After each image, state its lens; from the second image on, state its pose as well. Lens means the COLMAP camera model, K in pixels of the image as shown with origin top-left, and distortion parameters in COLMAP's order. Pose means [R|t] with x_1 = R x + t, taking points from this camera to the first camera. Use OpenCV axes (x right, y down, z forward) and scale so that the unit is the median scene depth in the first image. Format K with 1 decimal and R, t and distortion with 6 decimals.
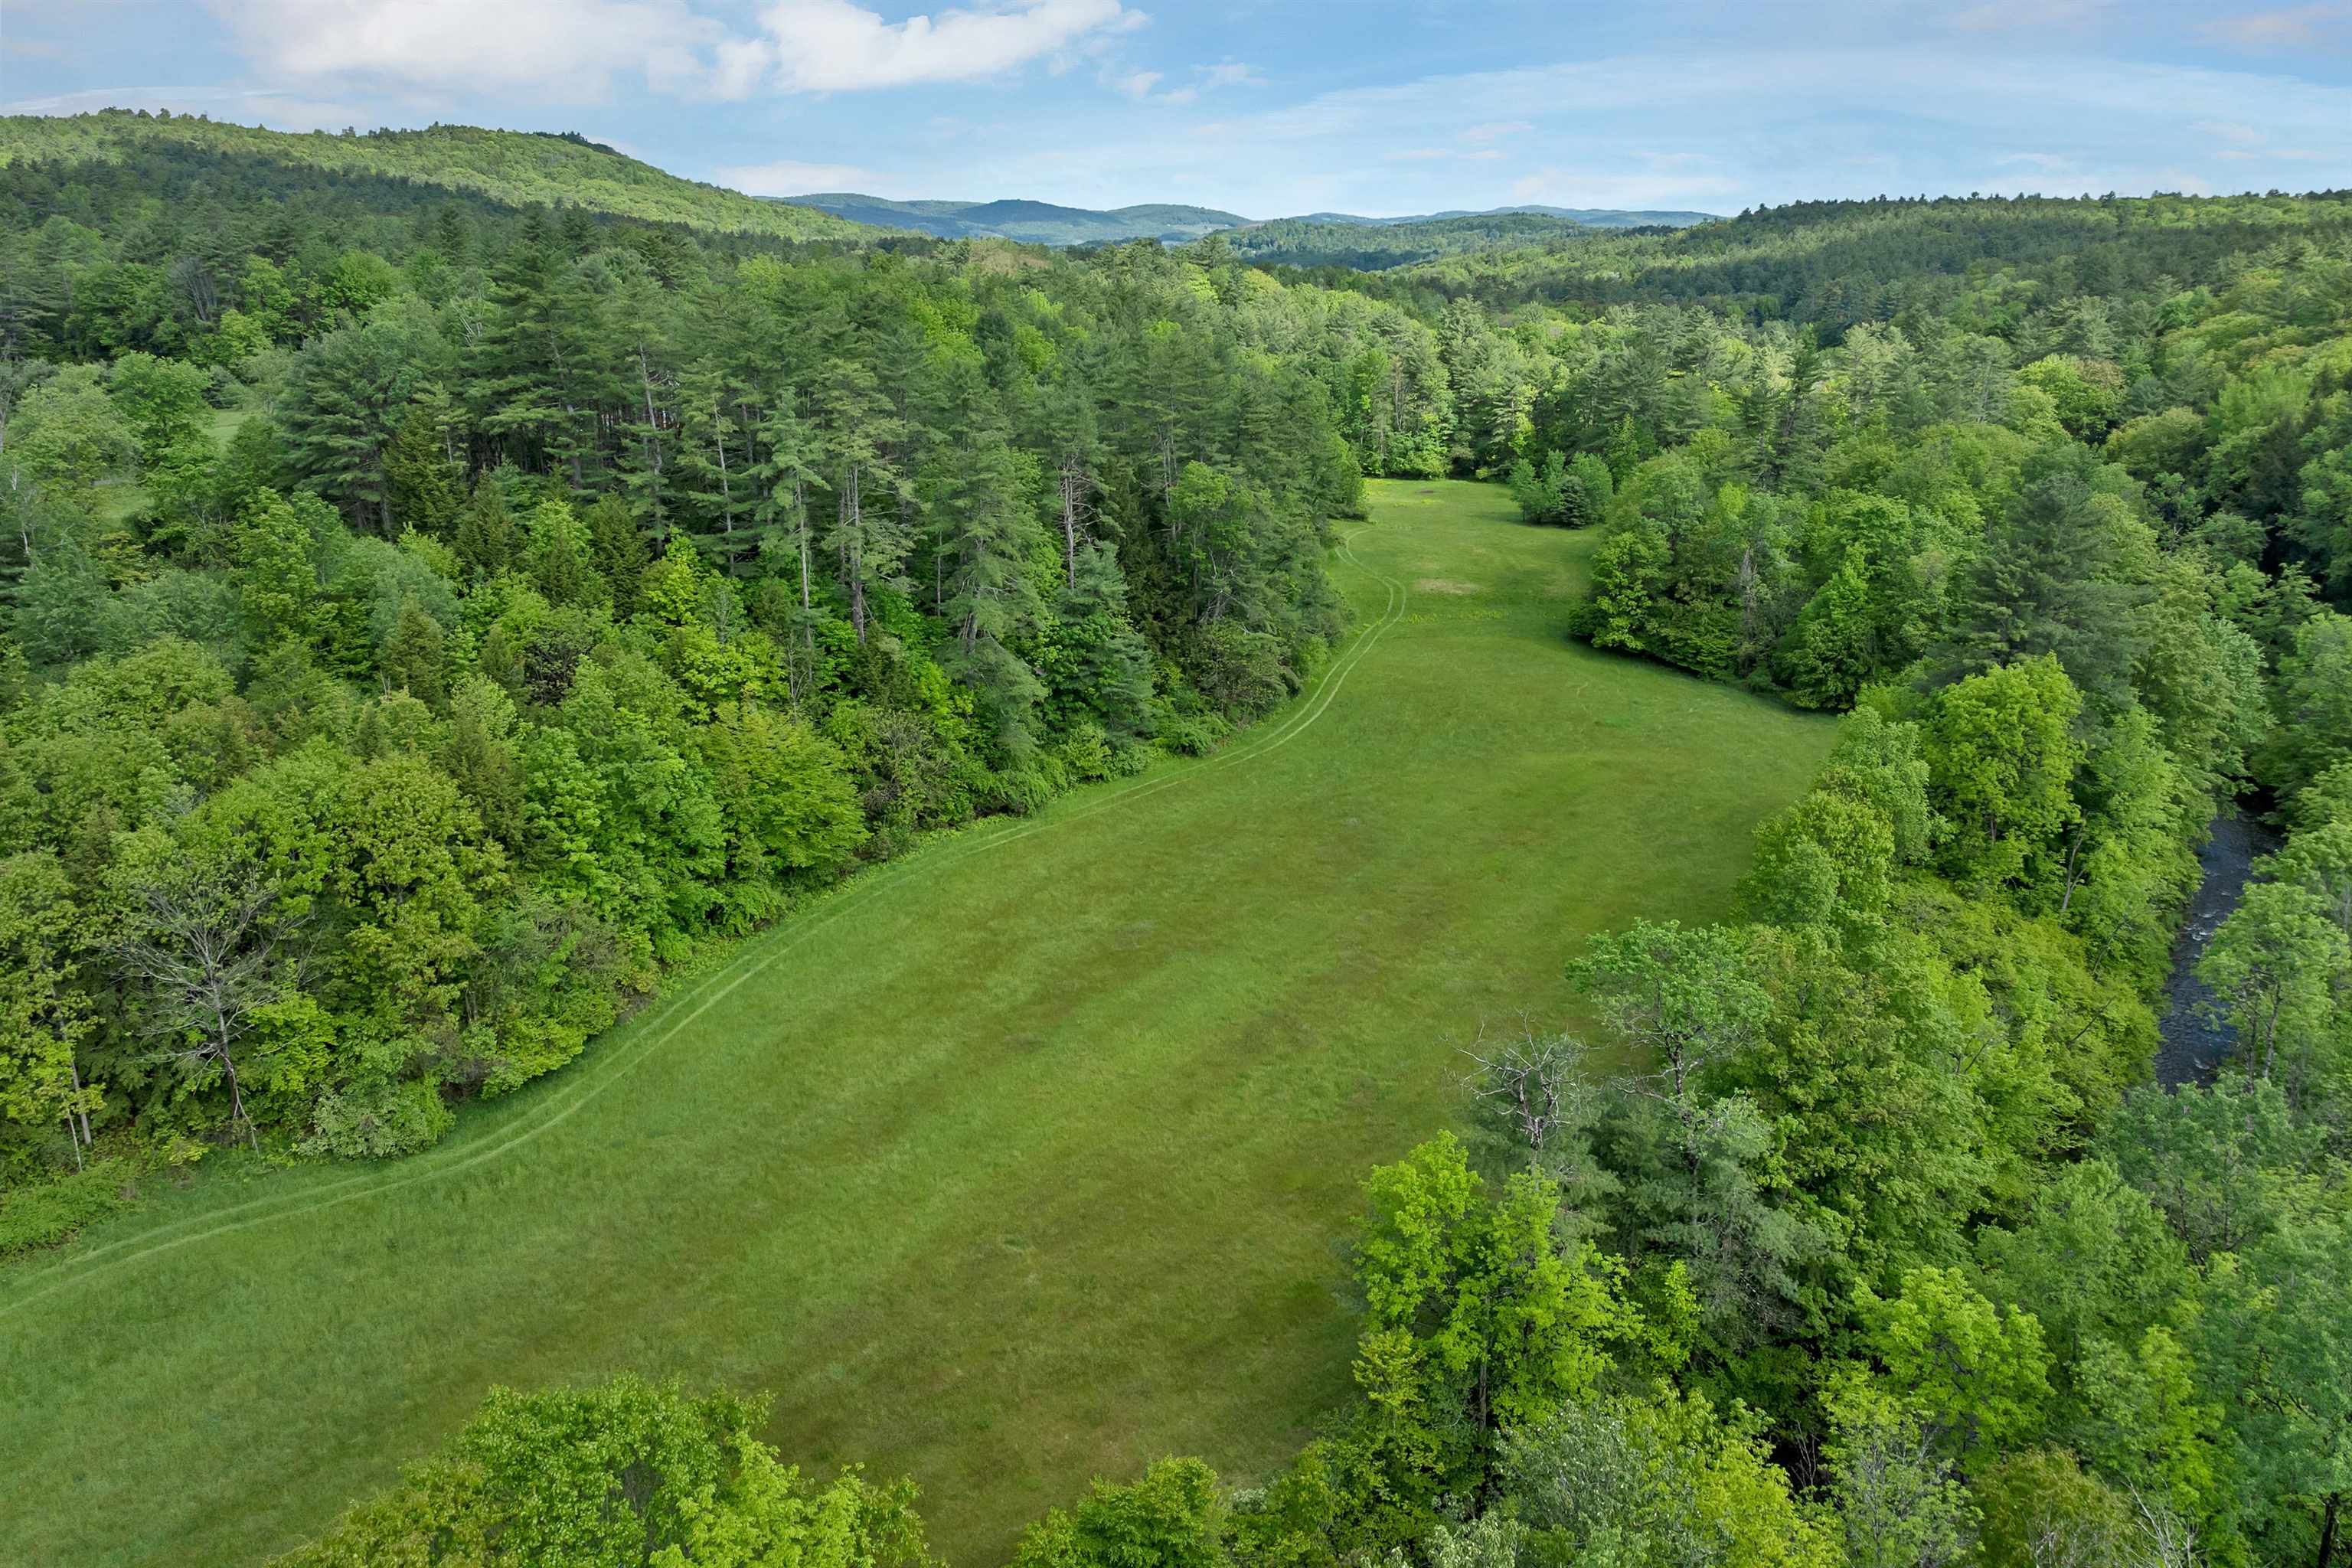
lens RADIAL K [[1689.9, 0, 1180.6], [0, 1689.9, 747.5], [0, 0, 1]] dist [-0.033573, -0.009149]
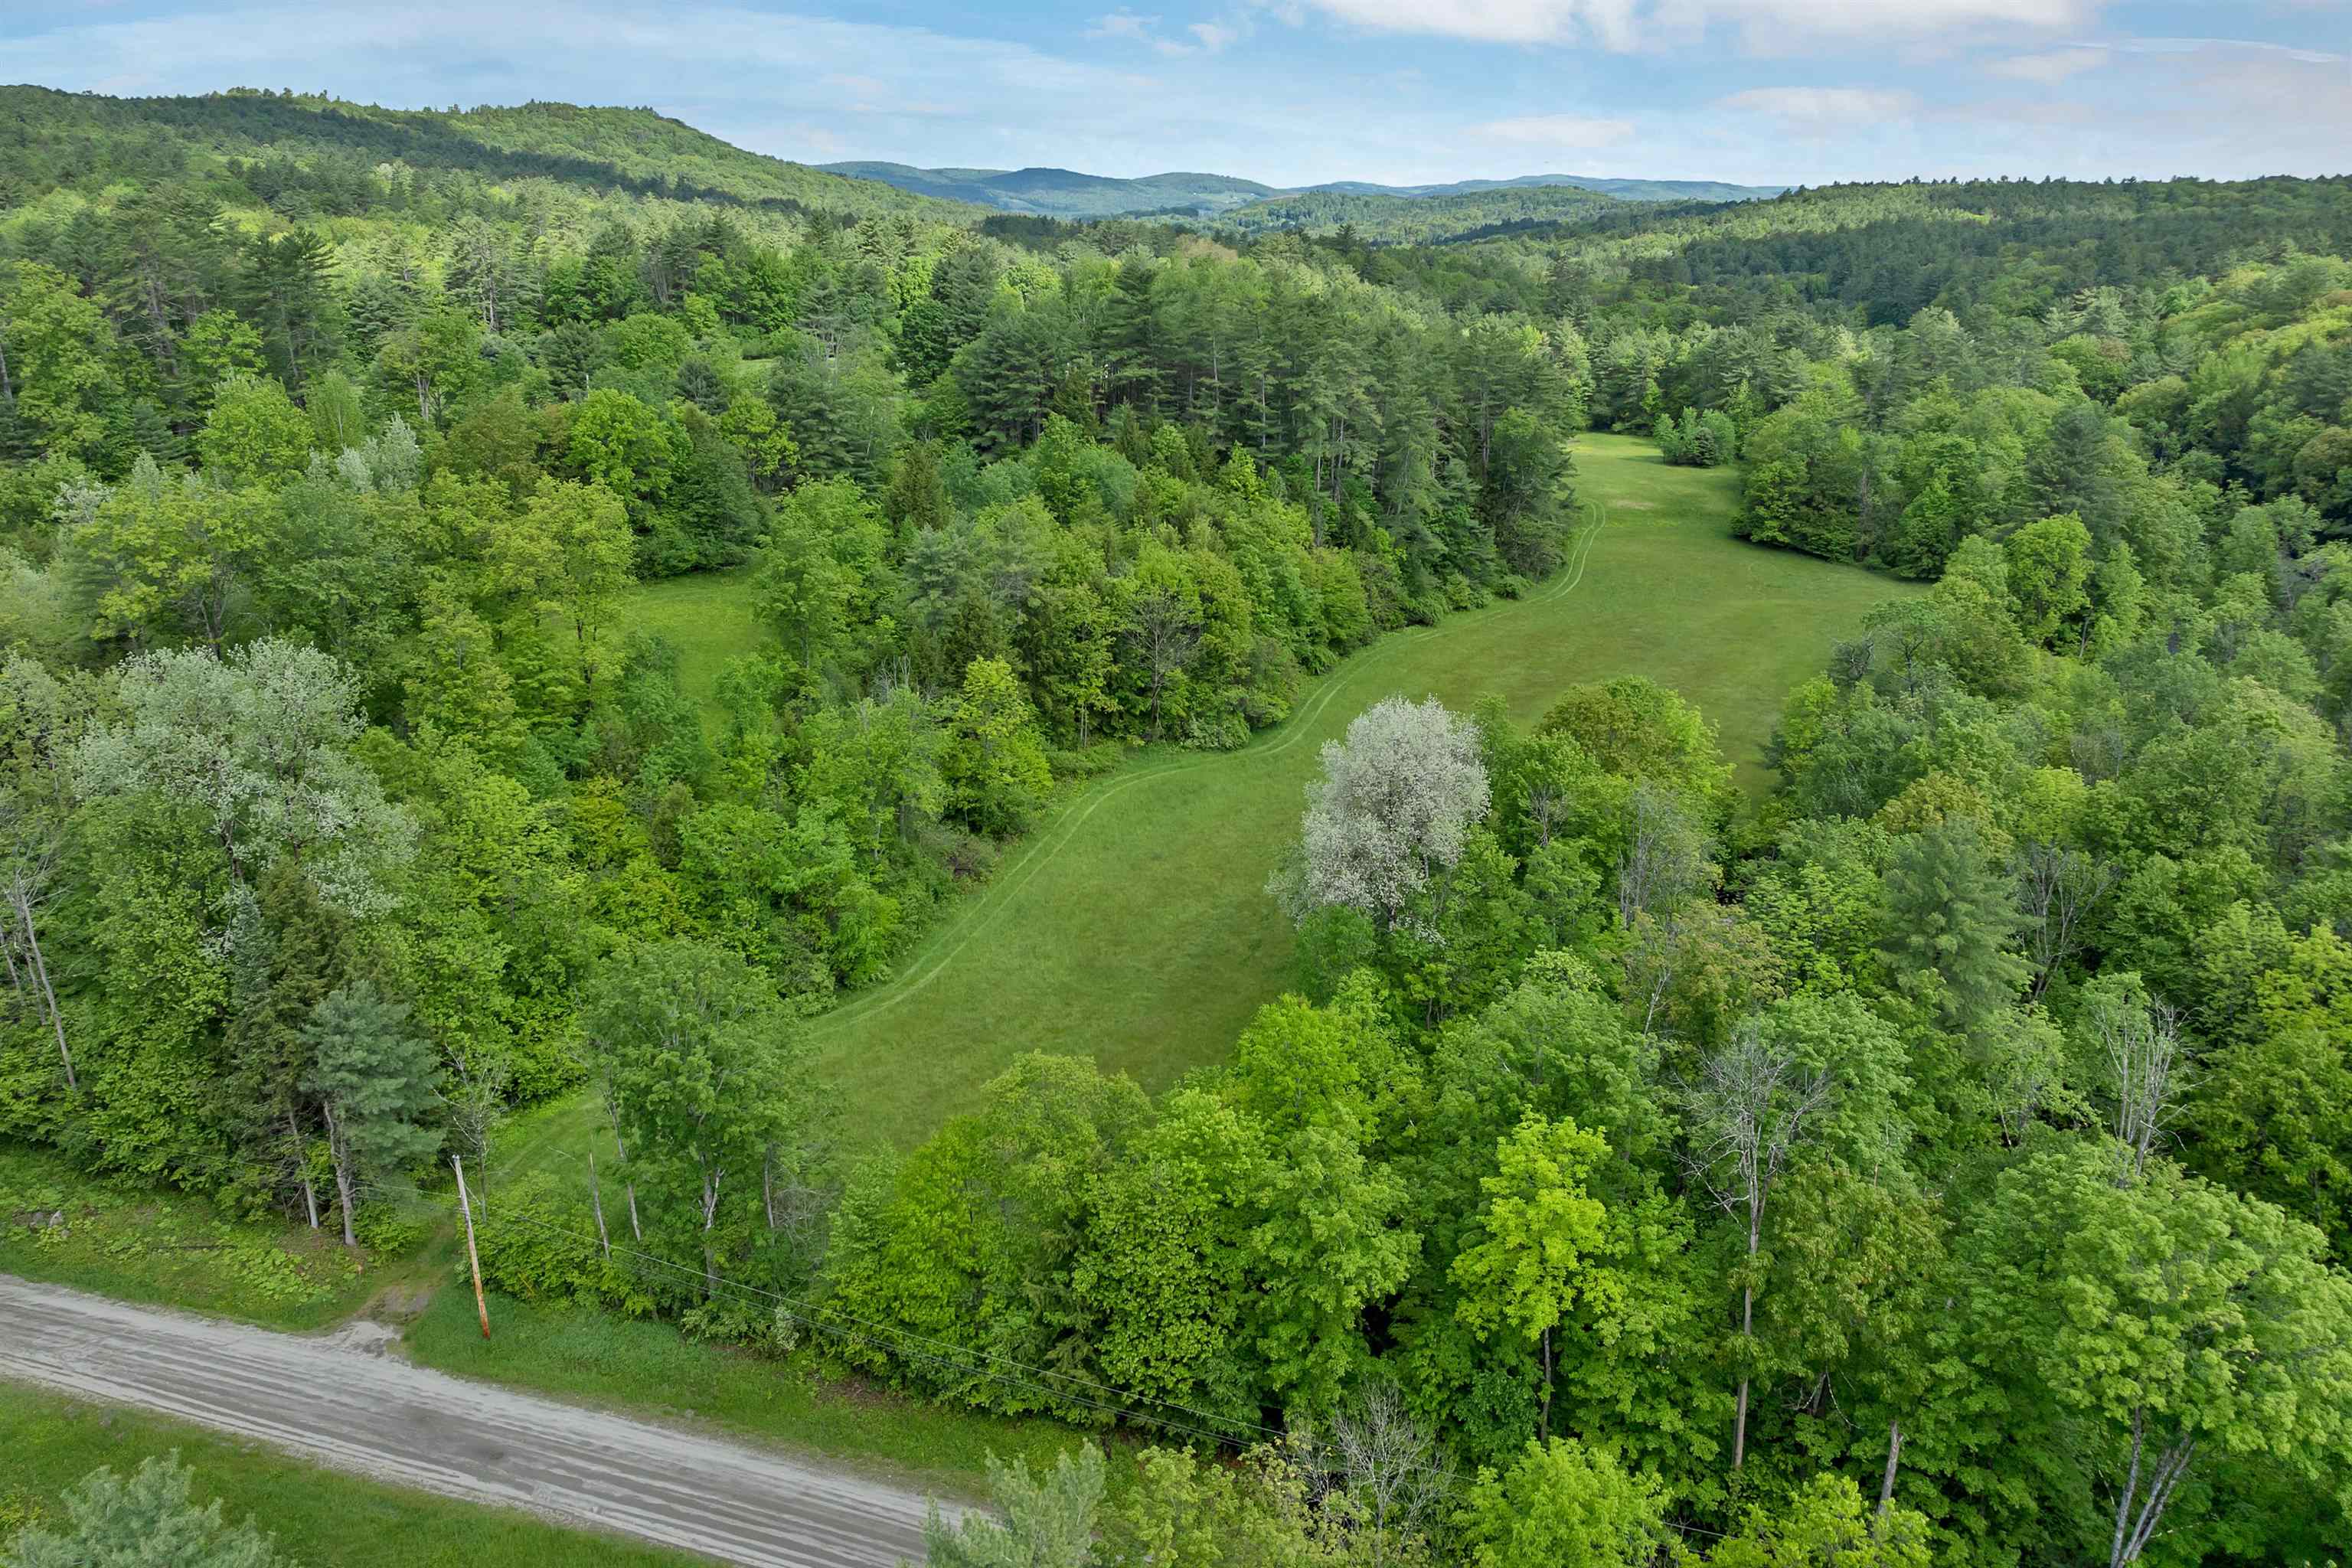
lens RADIAL K [[1689.9, 0, 1180.6], [0, 1689.9, 747.5], [0, 0, 1]] dist [-0.033573, -0.009149]
pose [[0.999955, 0.005226, -0.007959, -0.236560], [-0.005083, 0.999826, 0.017935, 0.095416], [0.008052, -0.017893, 0.999807, -0.449861]]
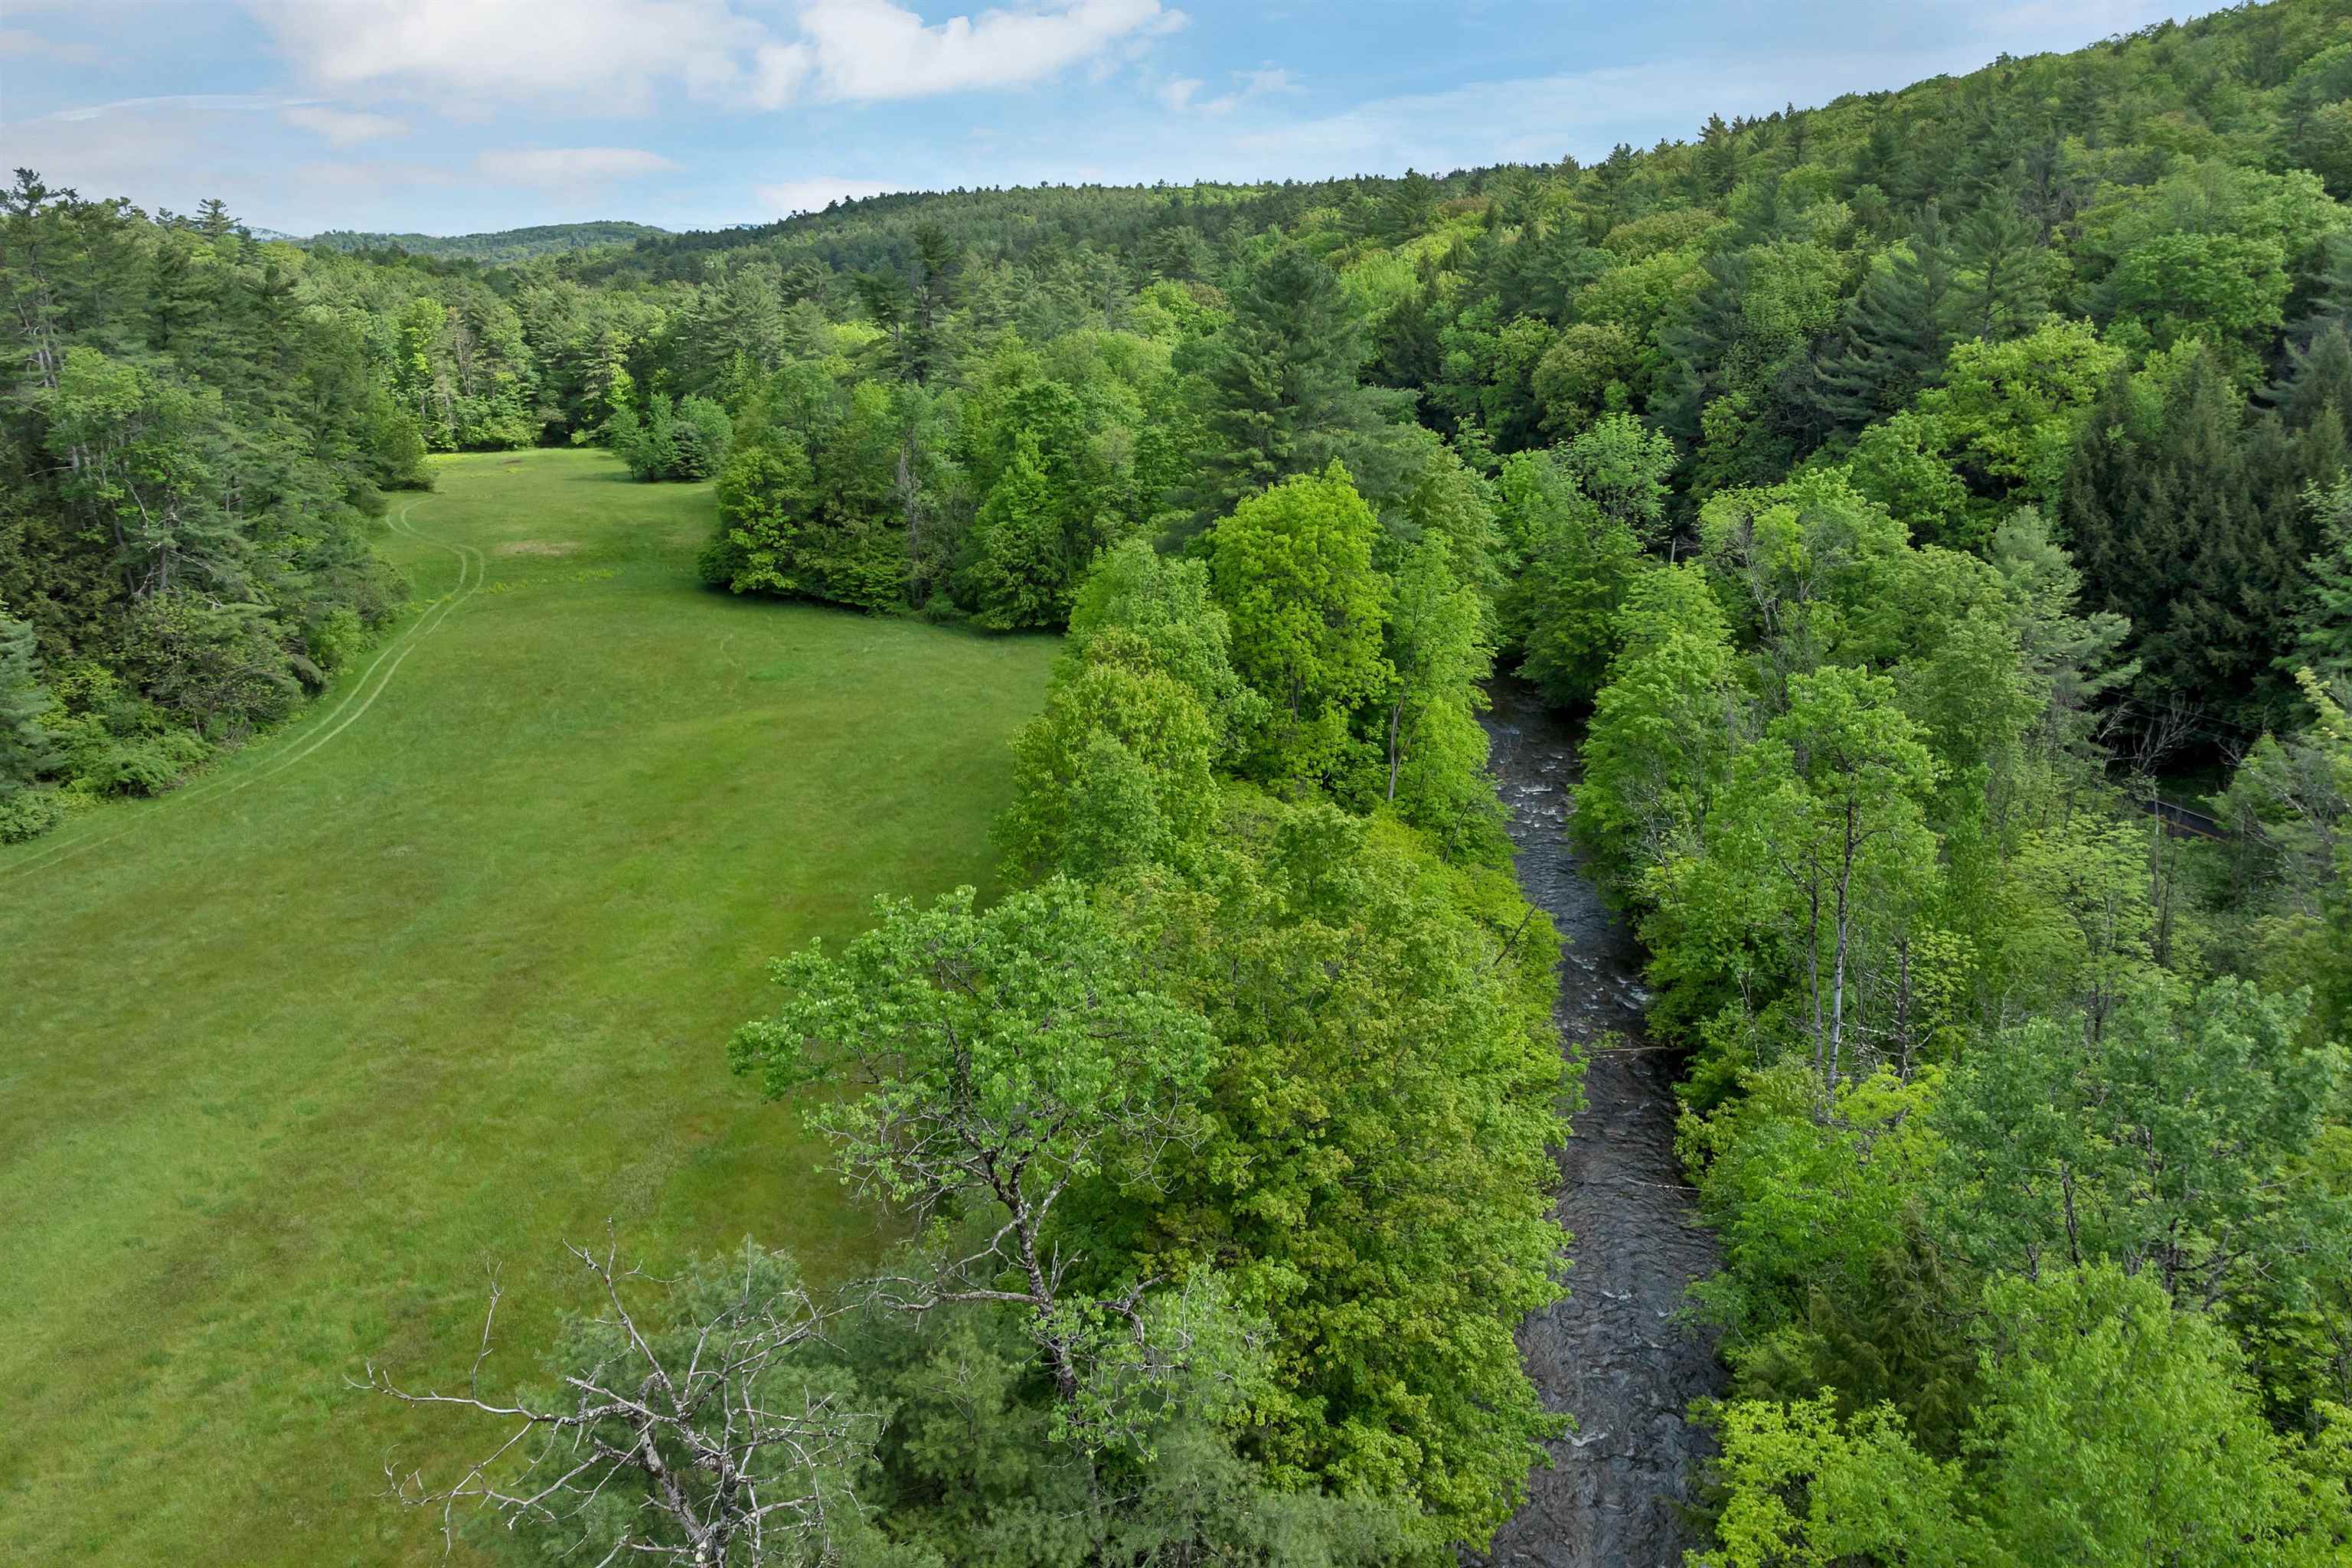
lens RADIAL K [[1689.9, 0, 1180.6], [0, 1689.9, 747.5], [0, 0, 1]] dist [-0.033573, -0.009149]
pose [[0.874502, -0.141527, 0.463914, 0.051480], [0.145625, 0.988966, 0.027194, 0.022408], [-0.462644, 0.043776, 0.885462, 0.207701]]
